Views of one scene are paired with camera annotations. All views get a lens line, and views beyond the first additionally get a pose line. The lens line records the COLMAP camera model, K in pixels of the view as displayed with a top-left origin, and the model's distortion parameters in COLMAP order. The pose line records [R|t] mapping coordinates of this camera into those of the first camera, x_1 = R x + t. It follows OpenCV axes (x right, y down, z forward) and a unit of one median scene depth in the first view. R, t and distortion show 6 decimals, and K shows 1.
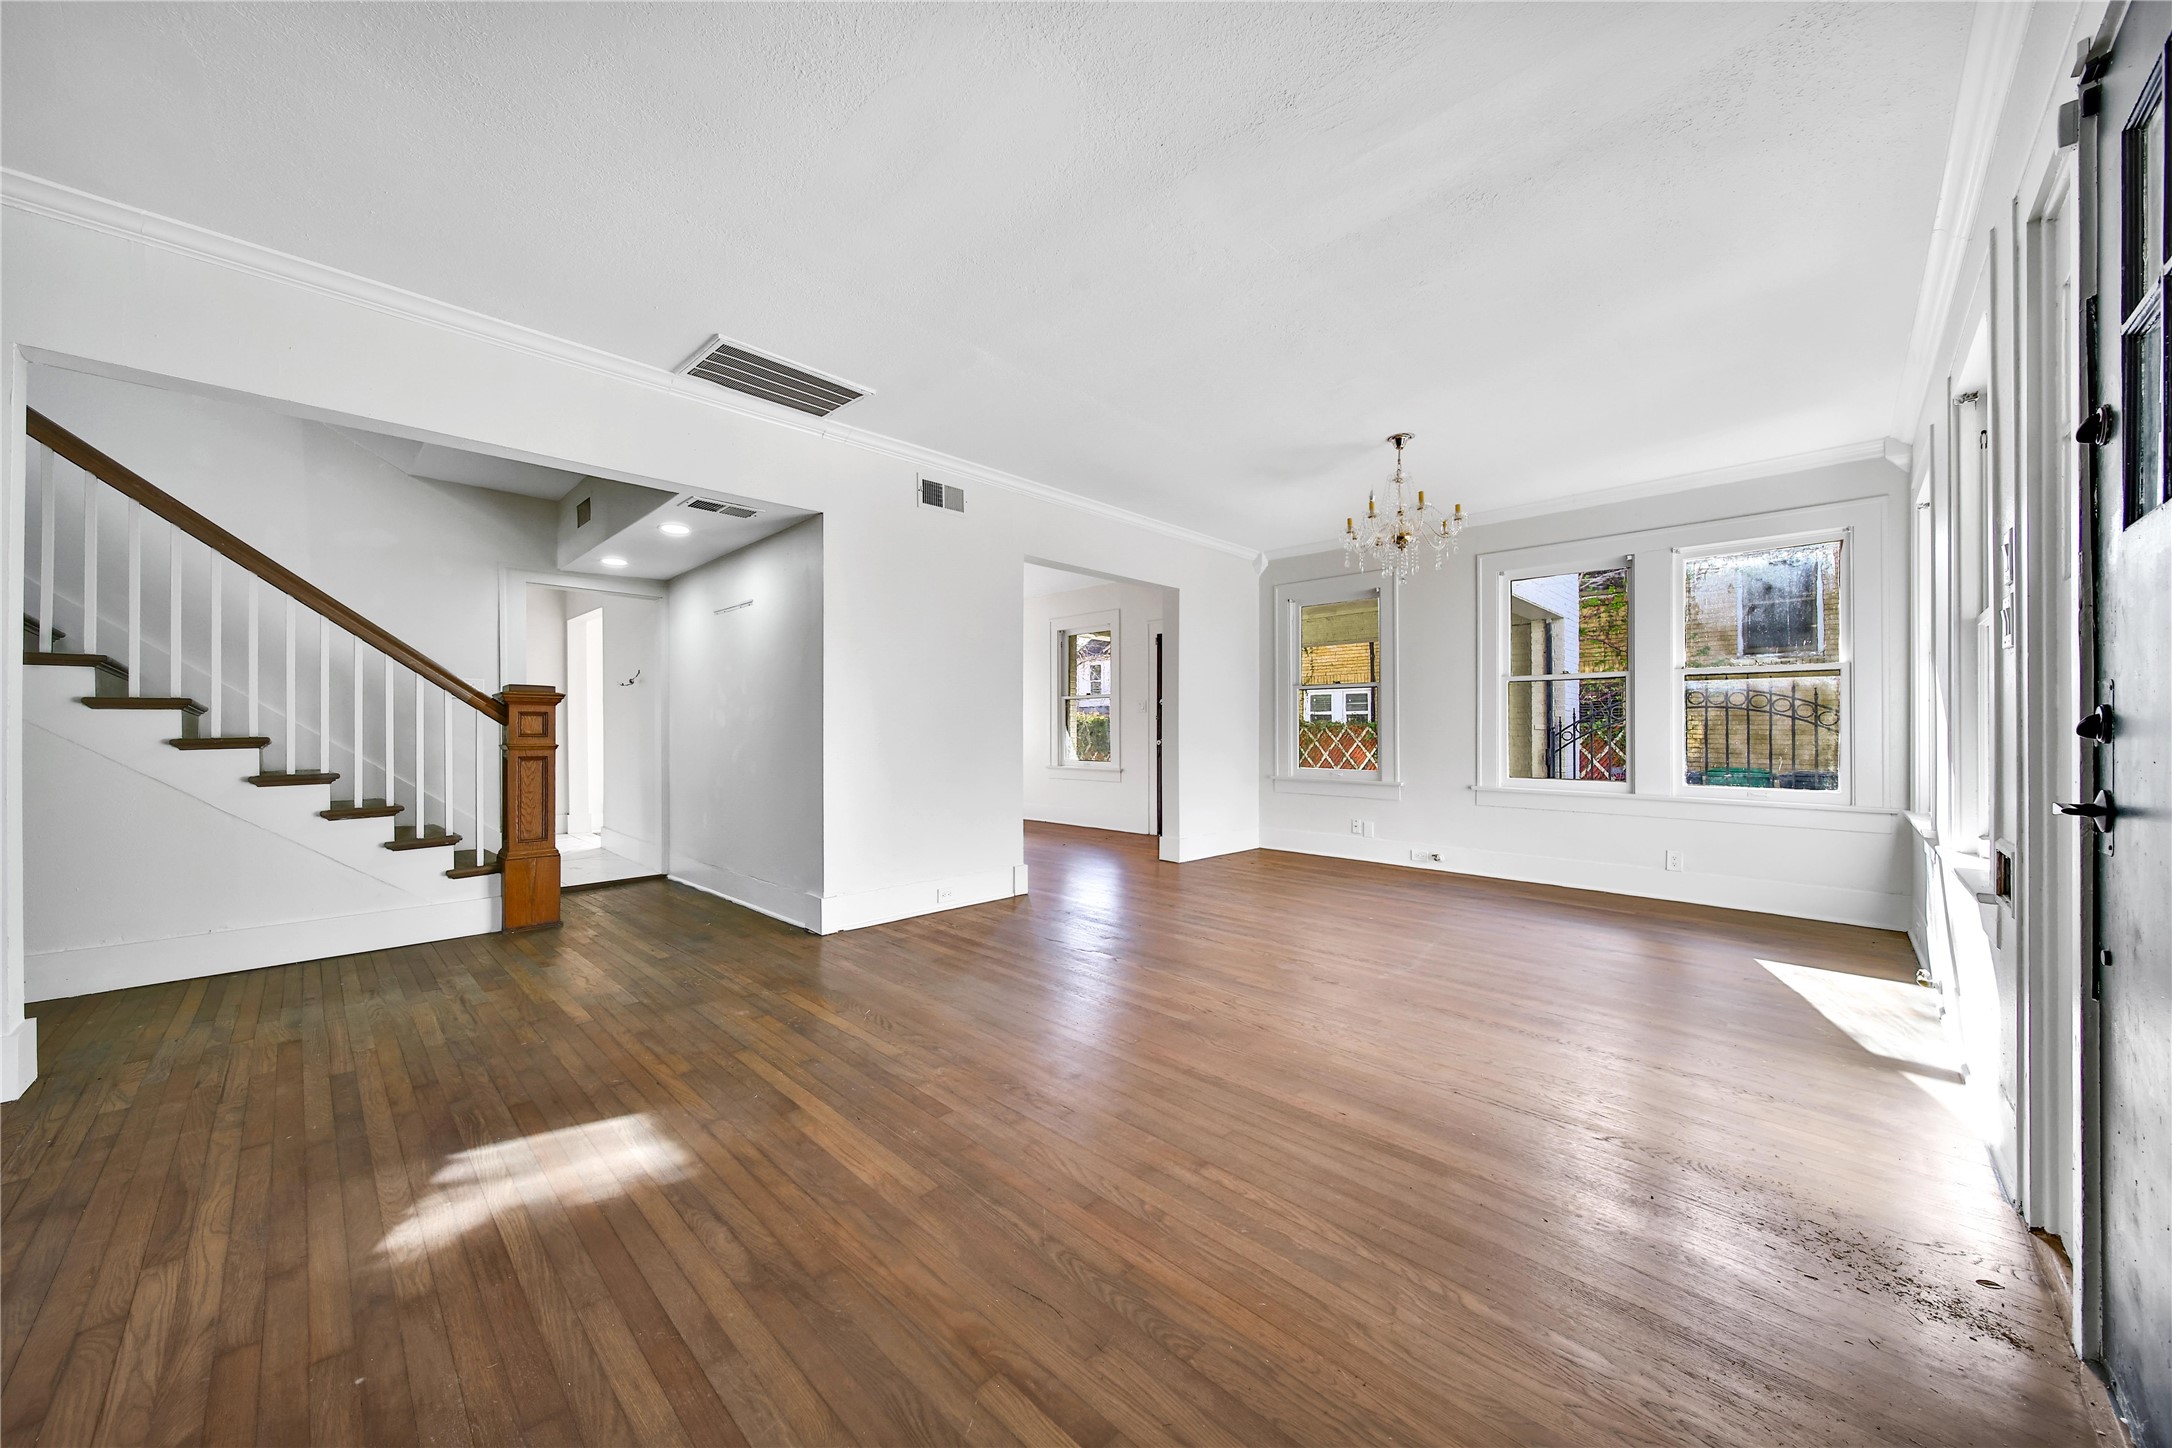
lens RADIAL K [[775.2, 0, 1080.5], [0, 775.2, 730.7], [0, 0, 1]] dist [0.000365, -0.000594]
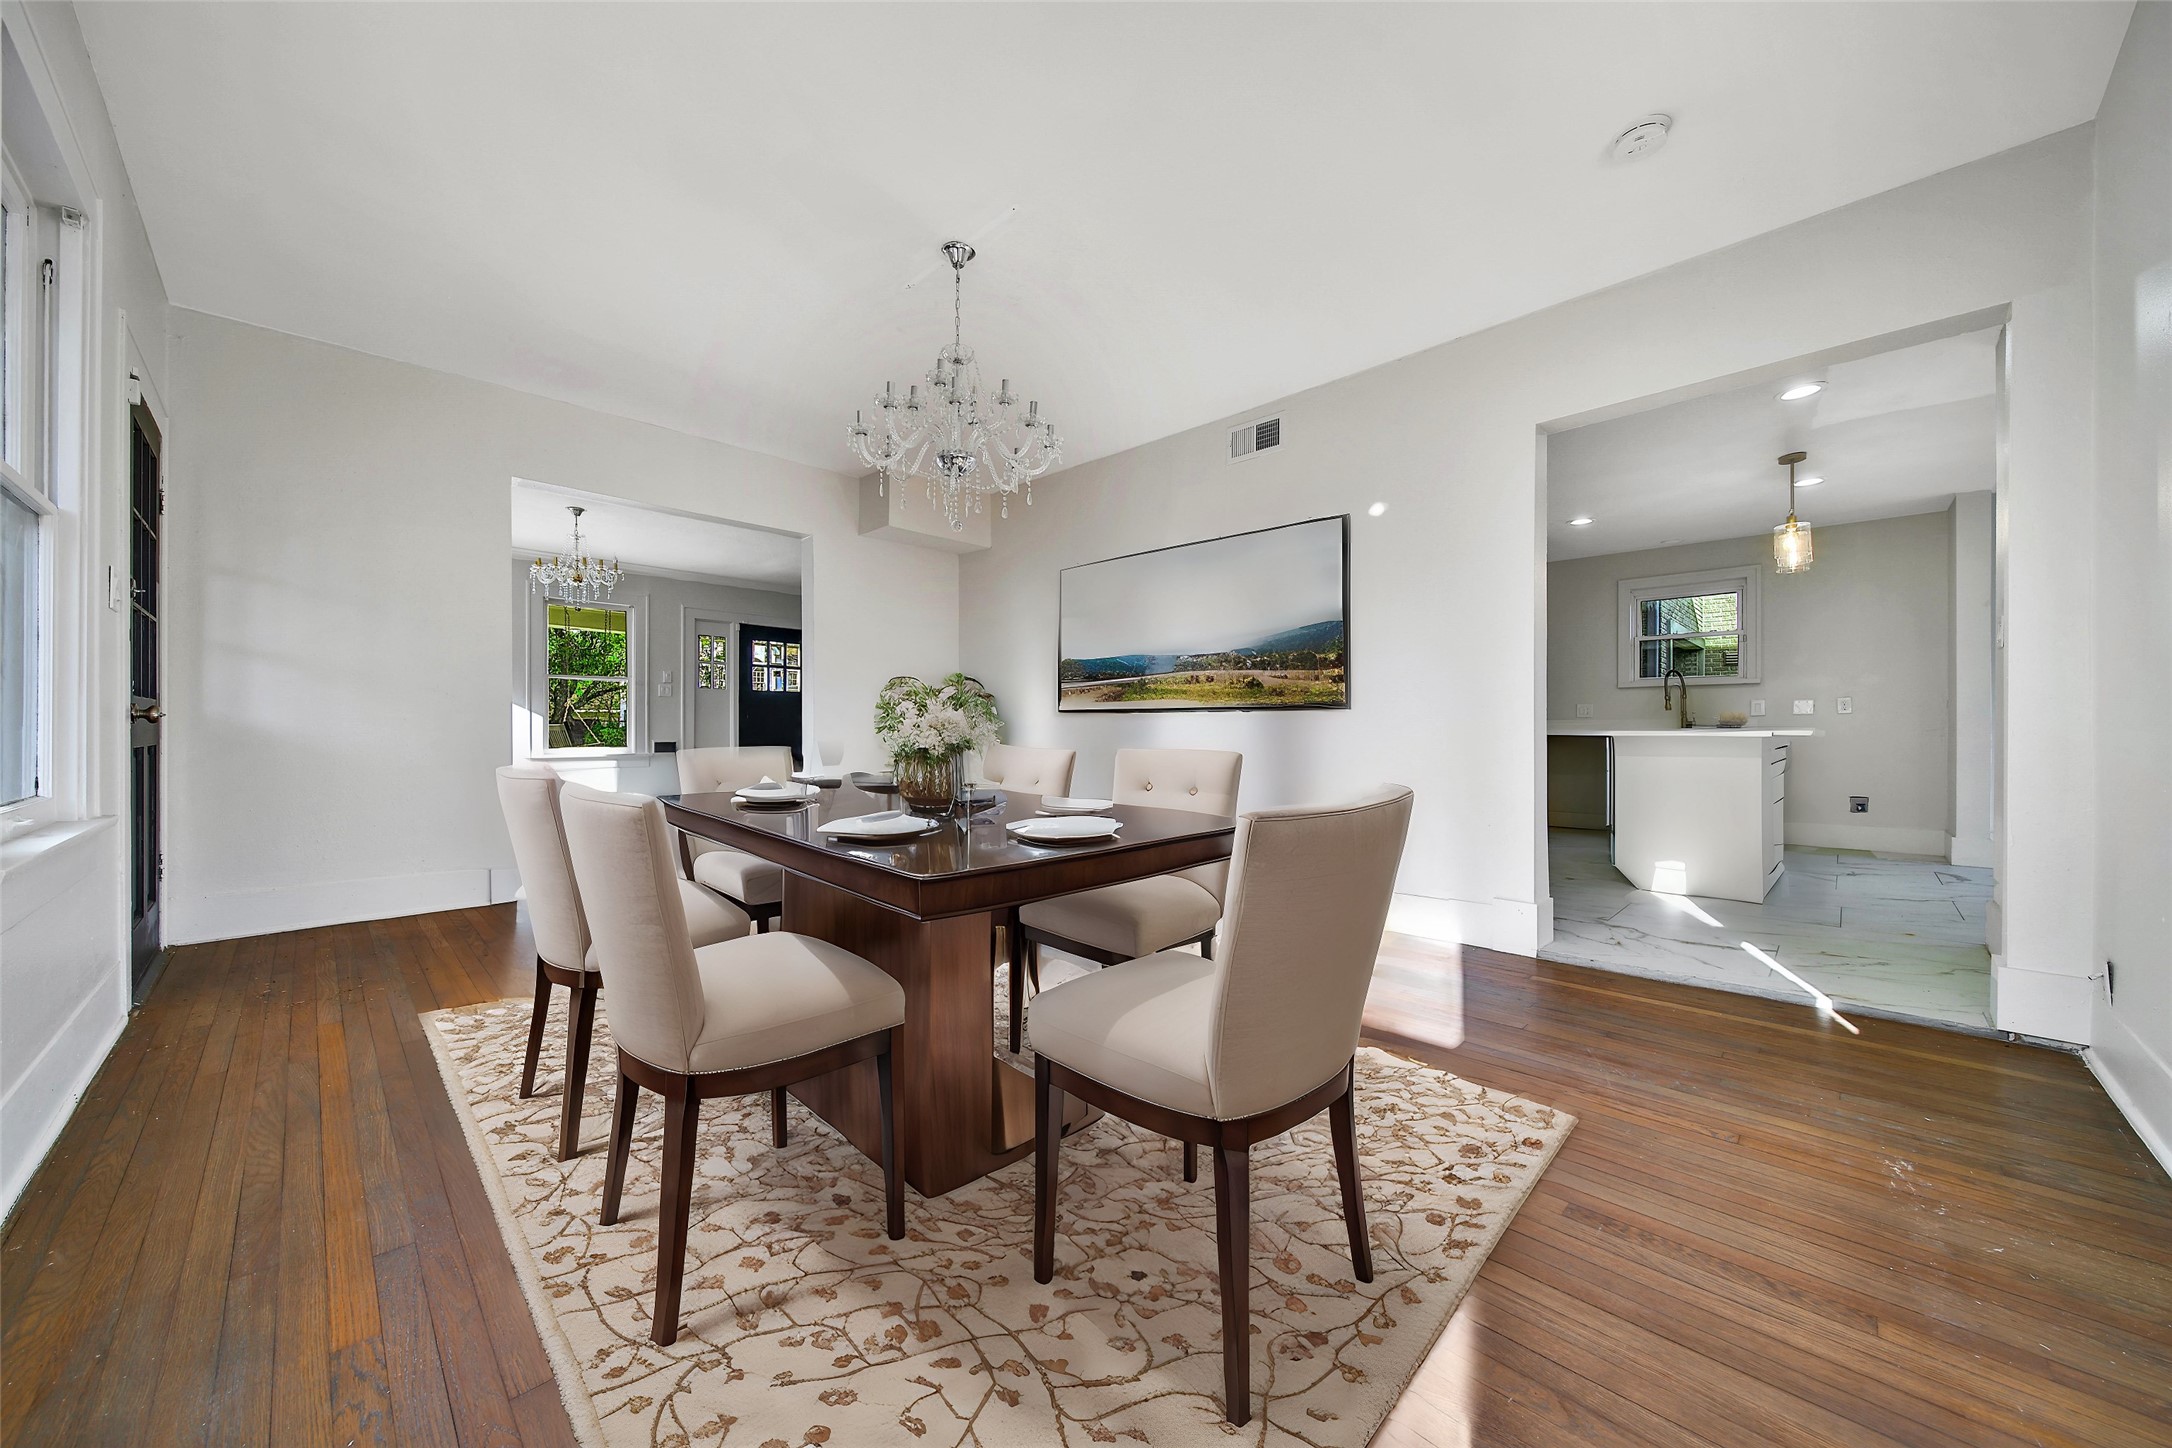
lens RADIAL K [[775.2, 0, 1080.5], [0, 775.2, 730.7], [0, 0, 1]] dist [0.000365, -0.000594]
pose [[-0.999936, -0.006571, 0.009181, -0.966406], [-0.006637, 0.999952, -0.007242, 0.082768], [-0.009133, -0.007302, -0.999932, 4.261761]]
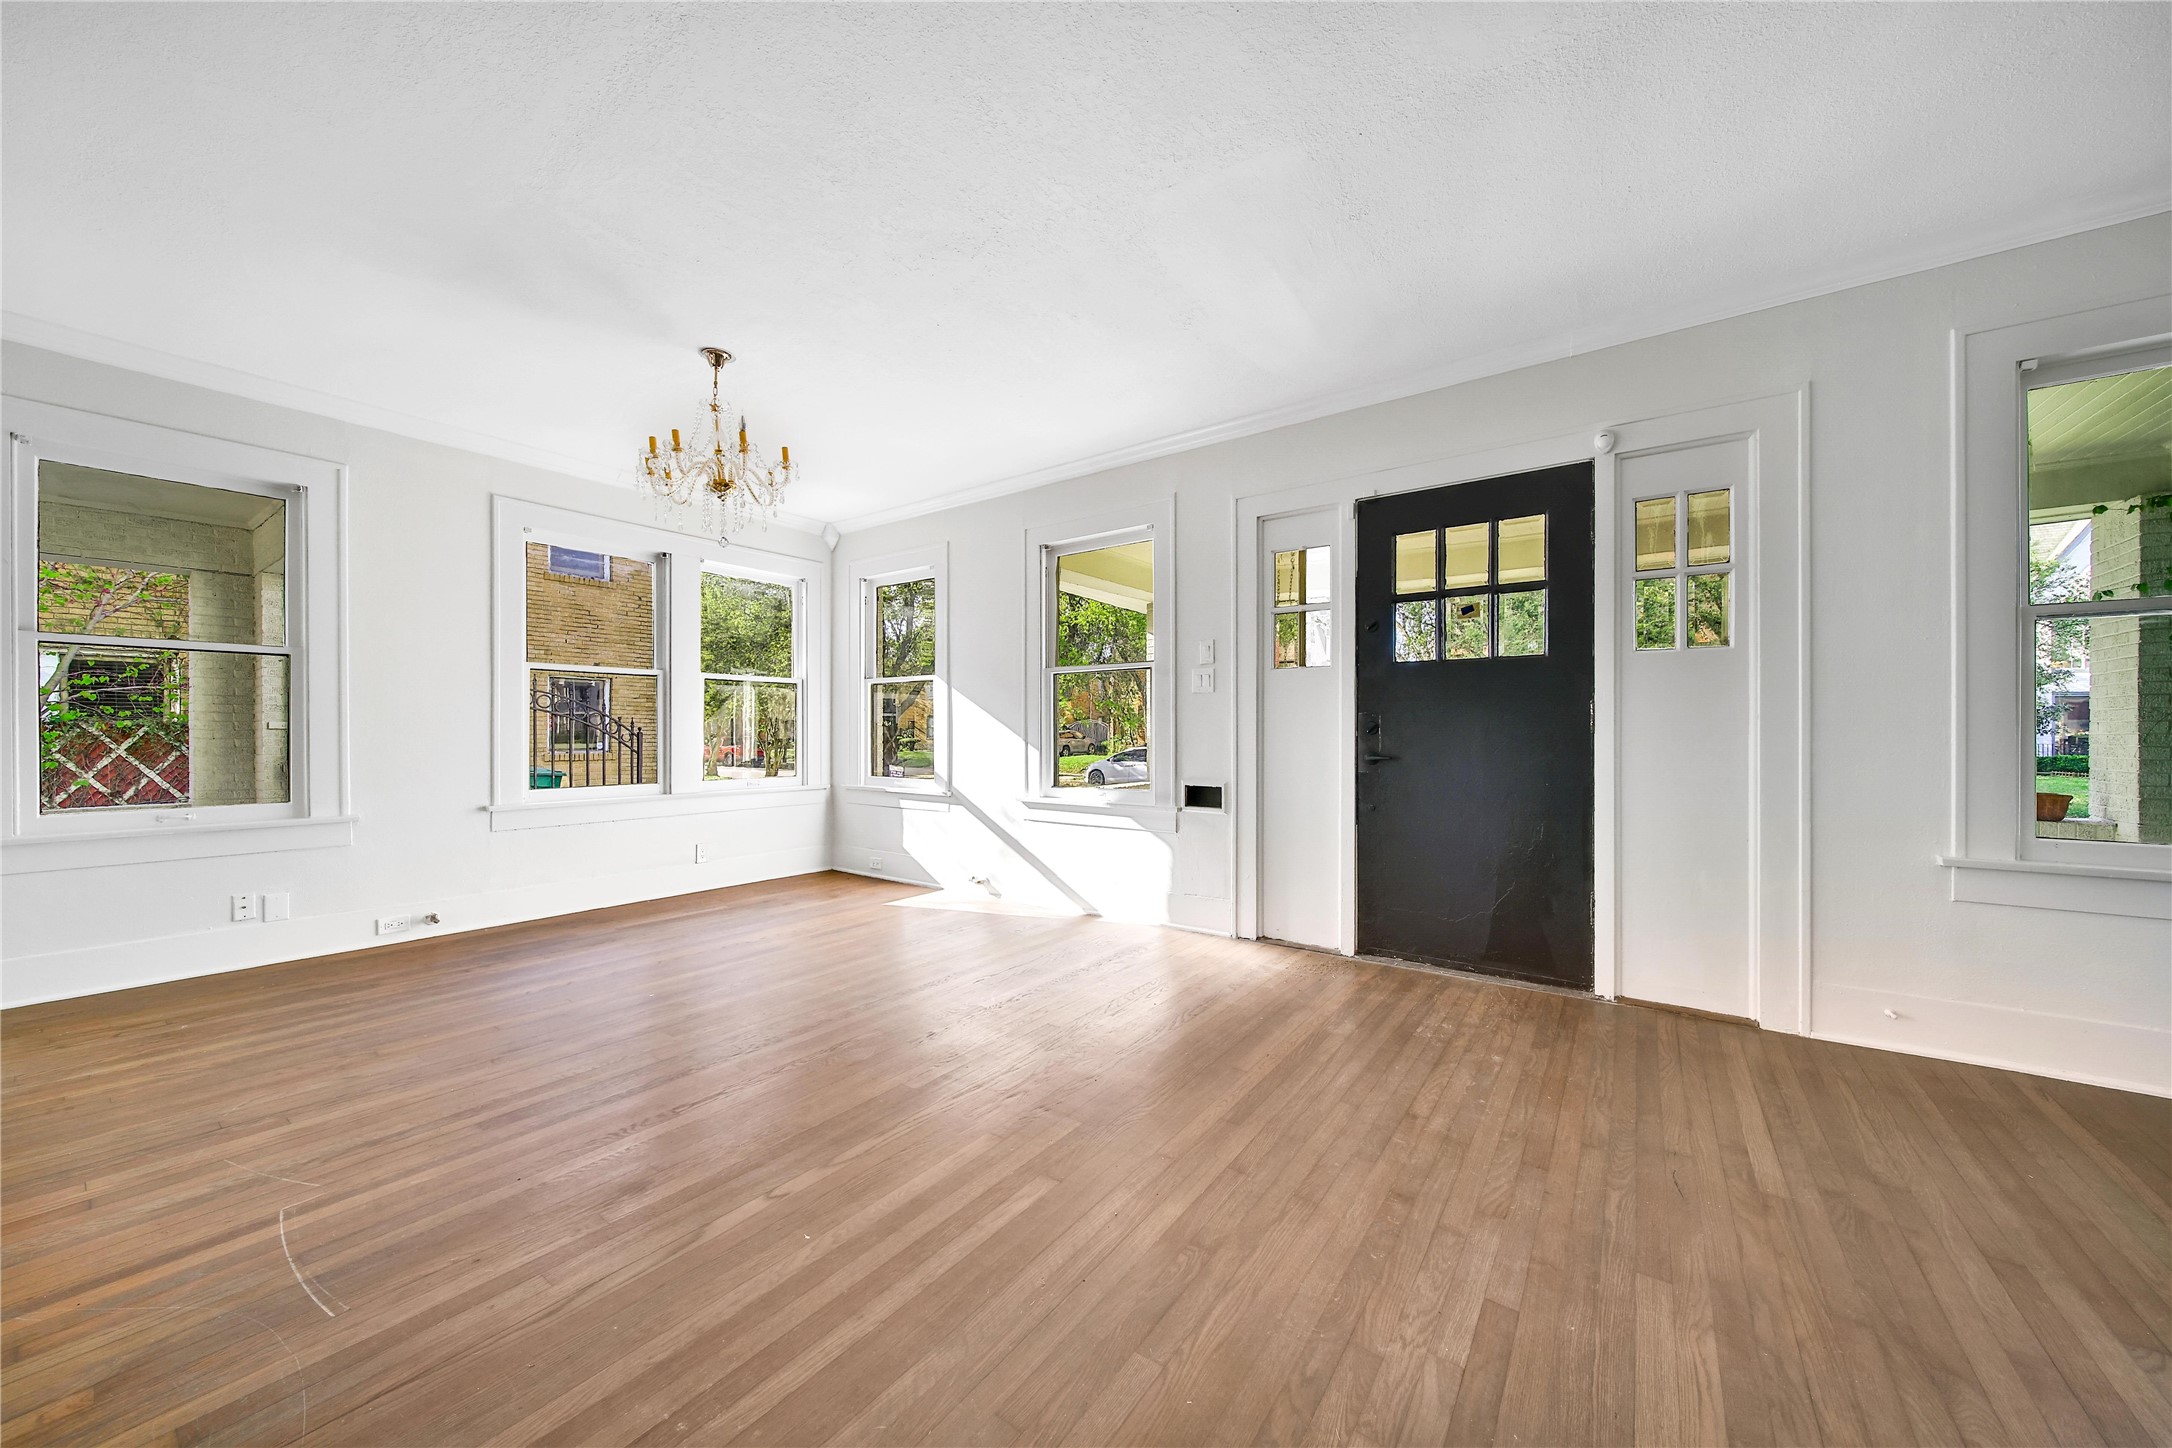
lens RADIAL K [[752.0, 0, 1090.7], [0, 752.0, 735.3], [0, 0, 1]] dist [-0.000439, -0.002354]
pose [[-0.147513, -0.009060, 0.989019, -0.677553], [0.000956, 0.999956, 0.009303, -0.005866], [-0.989060, 0.002318, -0.147498, 1.287527]]
